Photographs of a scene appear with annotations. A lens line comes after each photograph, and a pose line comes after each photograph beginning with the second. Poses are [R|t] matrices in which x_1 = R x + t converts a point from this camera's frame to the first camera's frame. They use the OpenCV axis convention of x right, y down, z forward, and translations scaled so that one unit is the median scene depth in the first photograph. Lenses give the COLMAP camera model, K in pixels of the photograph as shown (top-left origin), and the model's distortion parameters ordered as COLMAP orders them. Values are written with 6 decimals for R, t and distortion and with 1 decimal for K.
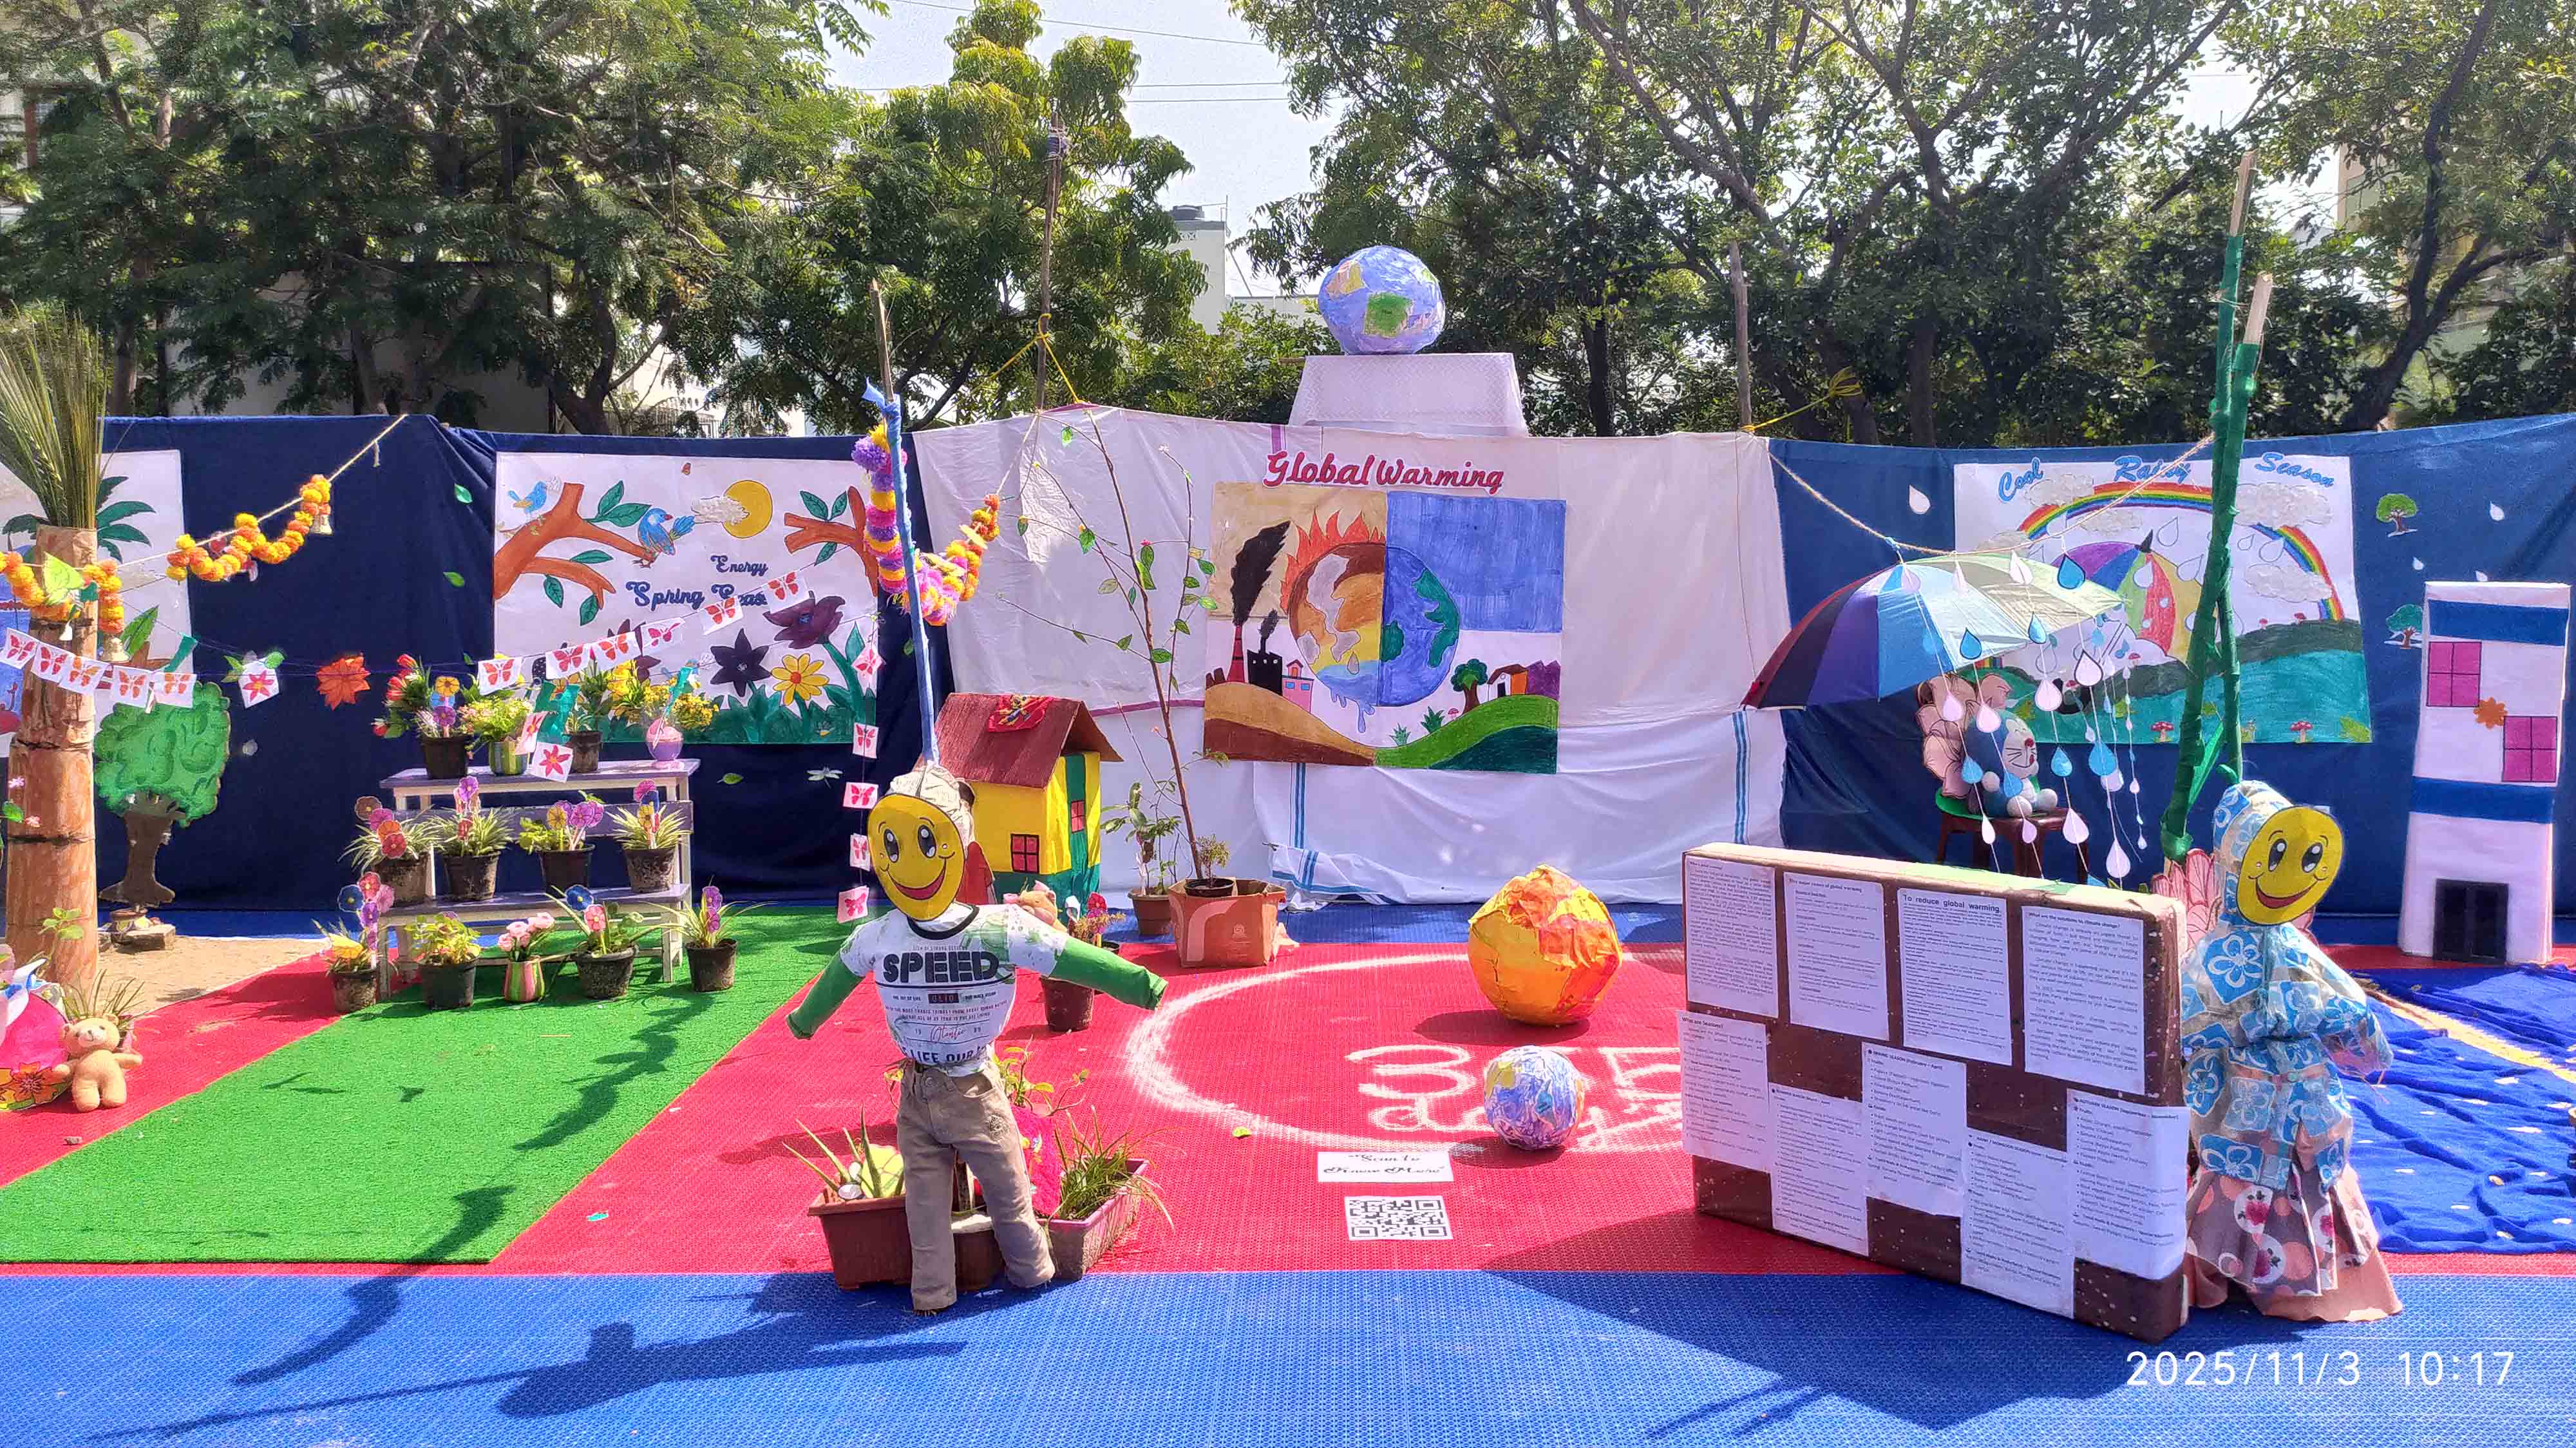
lens RADIAL K [[1894.0, 0, 1355.3], [0, 1894.0, 793.9], [0, 0, 1]] dist [0.026269, -0.019587]
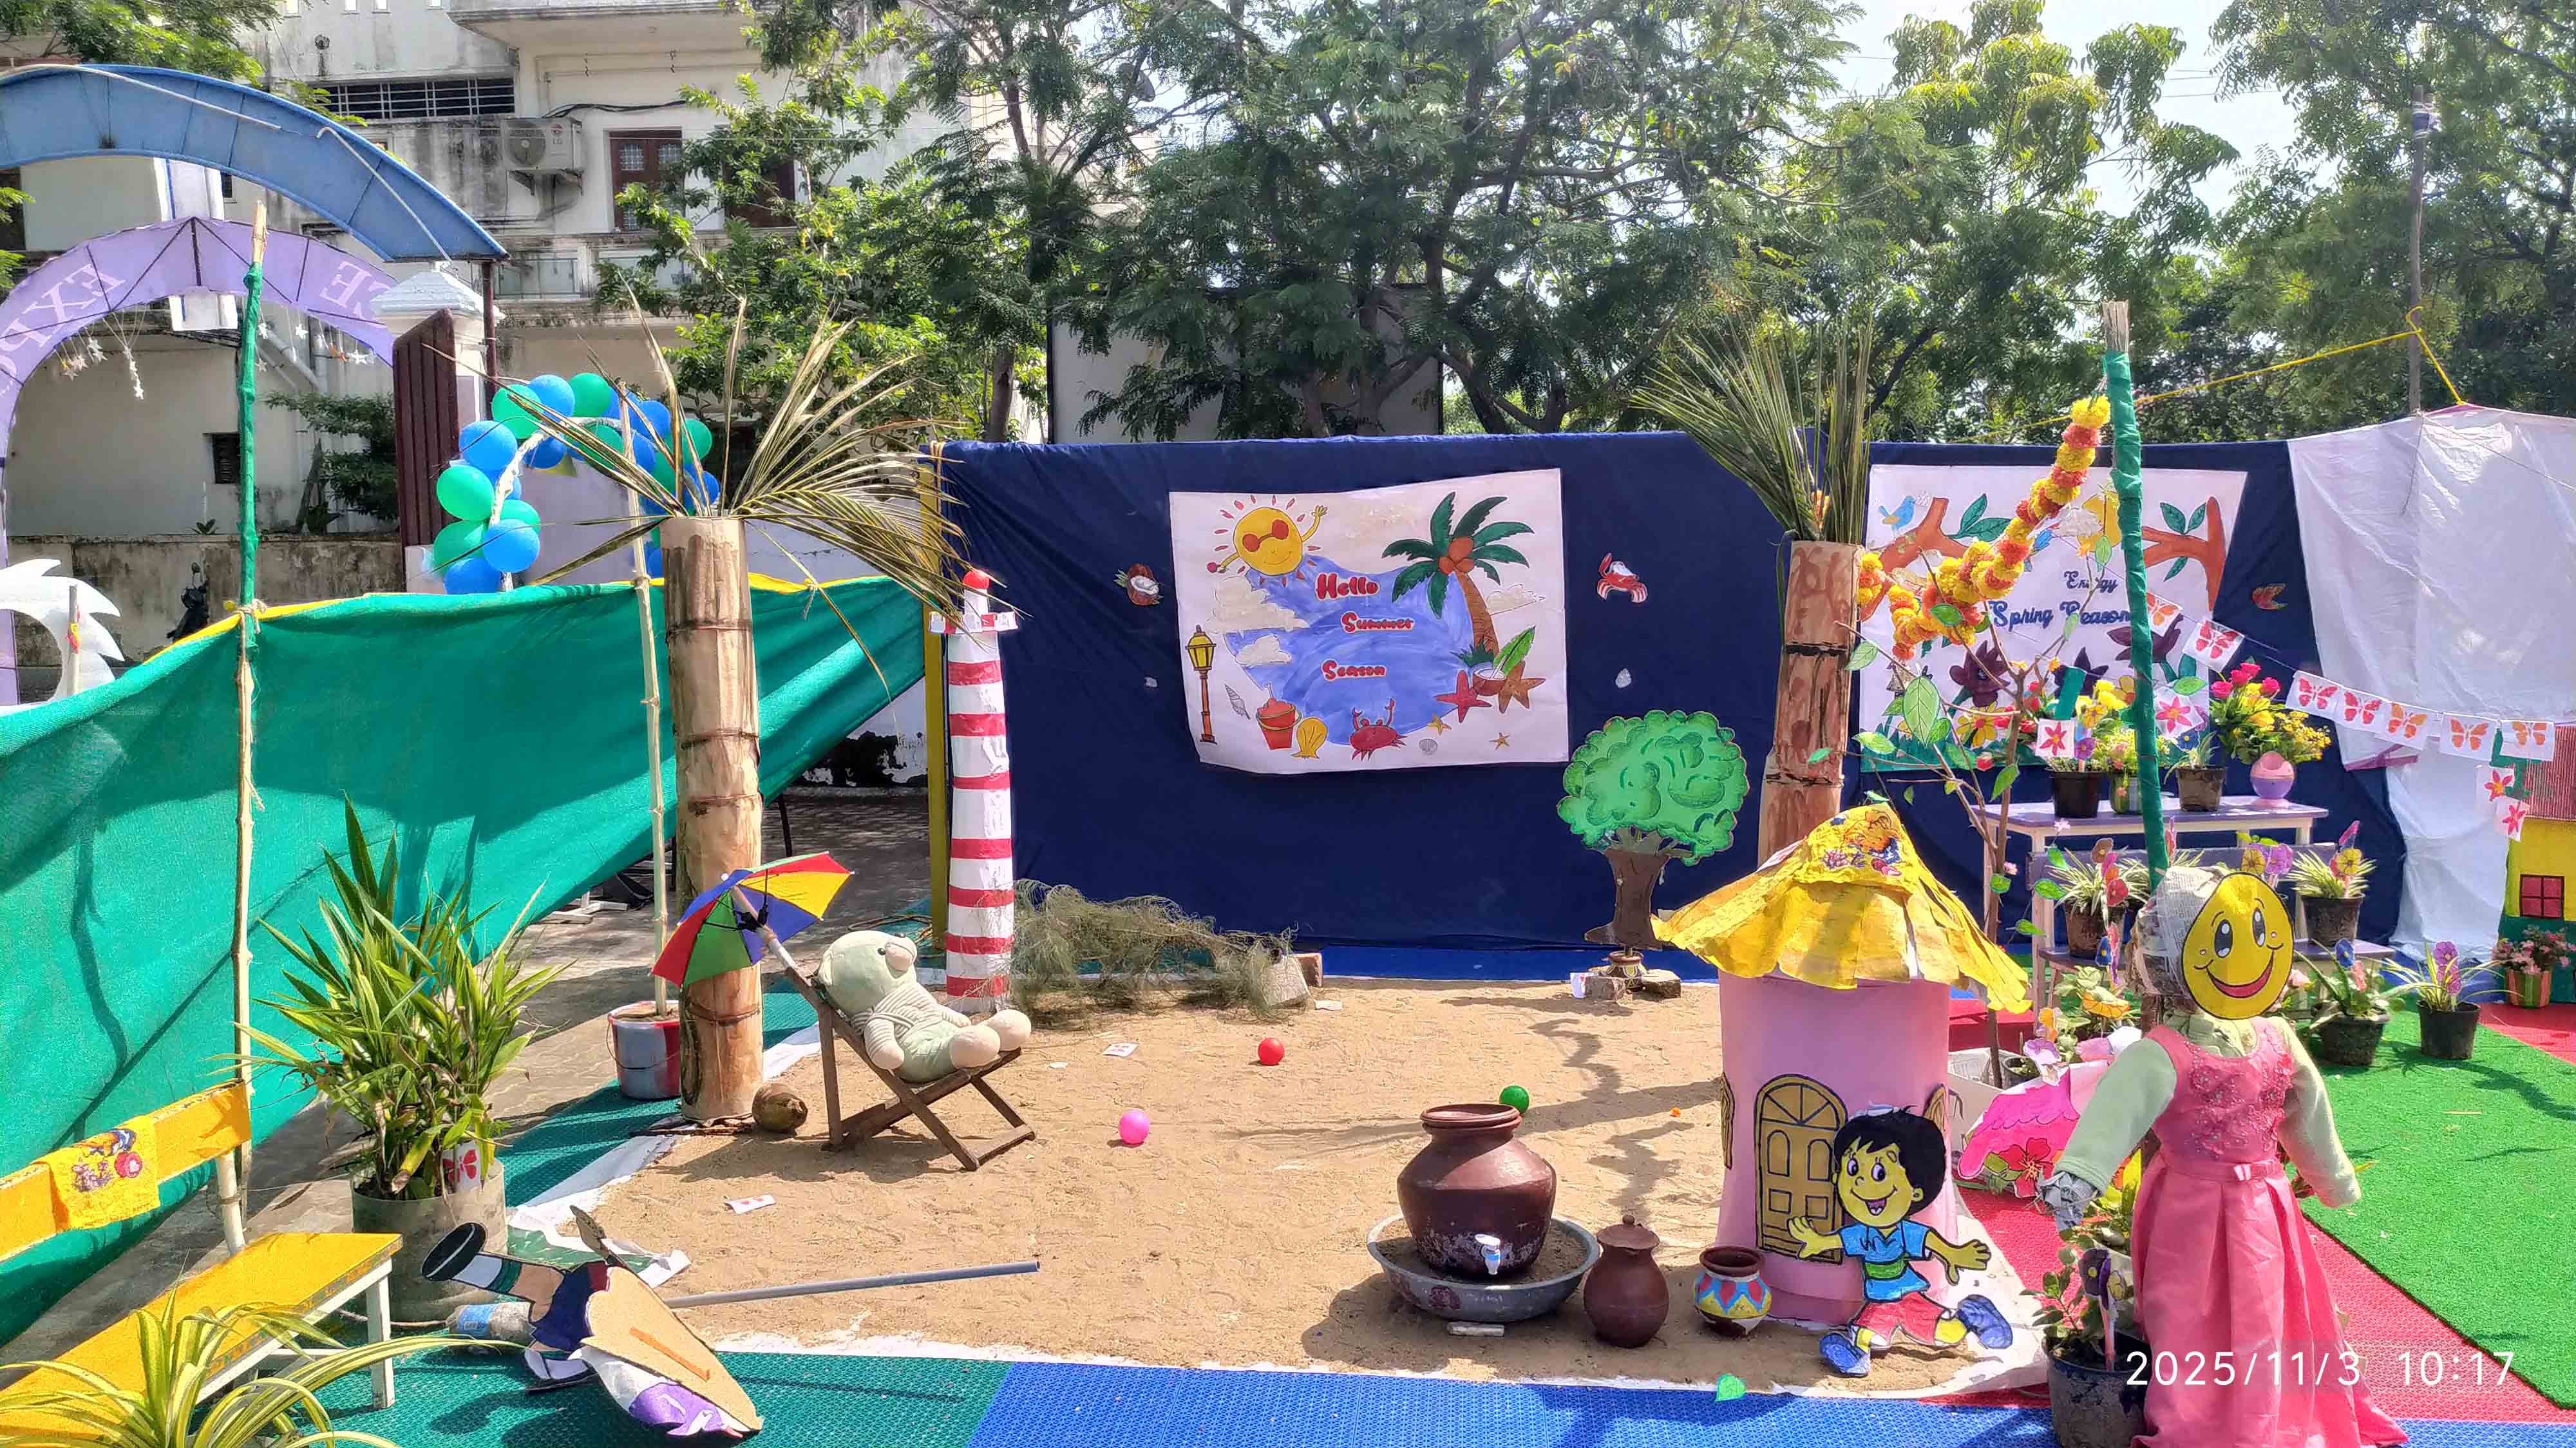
lens RADIAL K [[1894.0, 0, 1300.5], [0, 1894.0, 743.1], [0, 0, 1]] dist [0.026269, -0.019587]
pose [[0.996230, 0.002501, -0.086716, -0.626108], [-0.005632, 0.999340, -0.035876, -0.006988], [0.086570, 0.036229, 0.995587, 0.045787]]
